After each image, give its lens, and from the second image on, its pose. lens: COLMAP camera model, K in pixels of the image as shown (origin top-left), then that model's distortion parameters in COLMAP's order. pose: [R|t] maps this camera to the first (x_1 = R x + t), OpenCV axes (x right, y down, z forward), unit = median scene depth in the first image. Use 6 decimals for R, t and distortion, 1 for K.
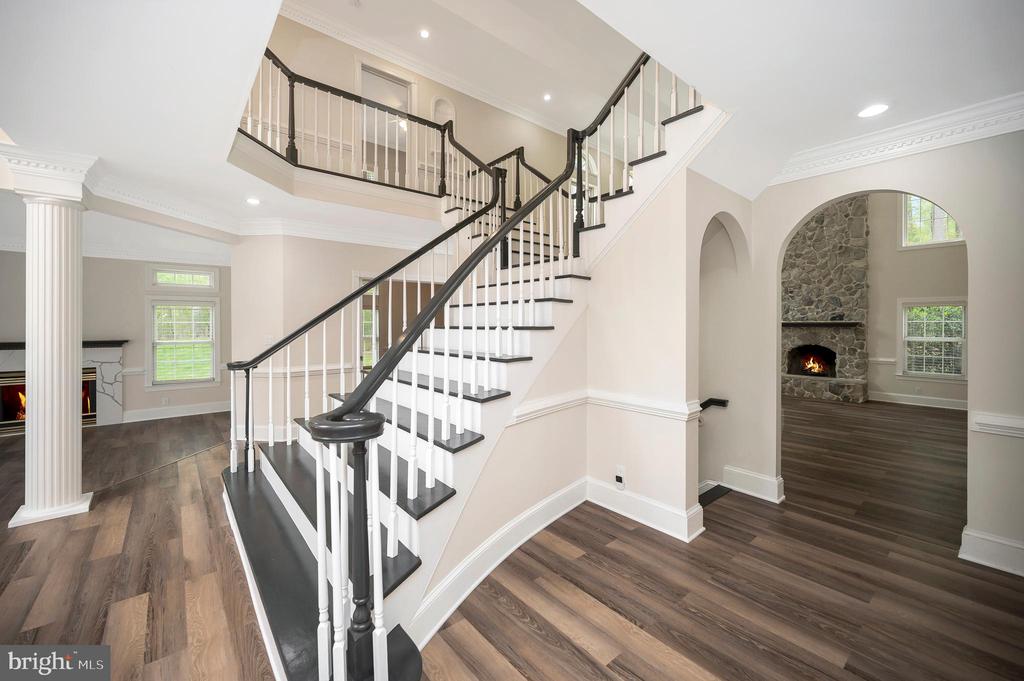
lens RADIAL K [[410.9, 0, 513.6], [0, 410.9, 323.8], [0, 0, 1]] dist [-0.001684, 0.000174]
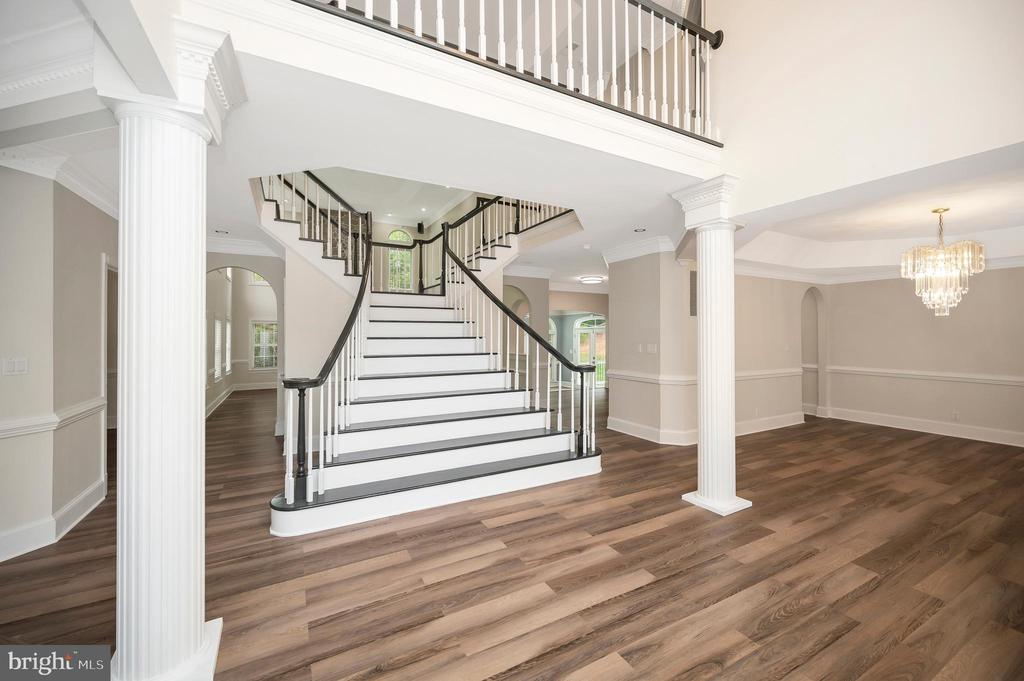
lens RADIAL K [[410.9, 0, 514.3], [0, 410.9, 336.3], [0, 0, 1]] dist [-0.001684, 0.000174]
pose [[0.183663, 0.000629, 0.982989, -1.894060], [0.000360, 1.000000, -0.000707, 0.006186], [-0.982989, 0.000484, 0.183663, 0.512657]]
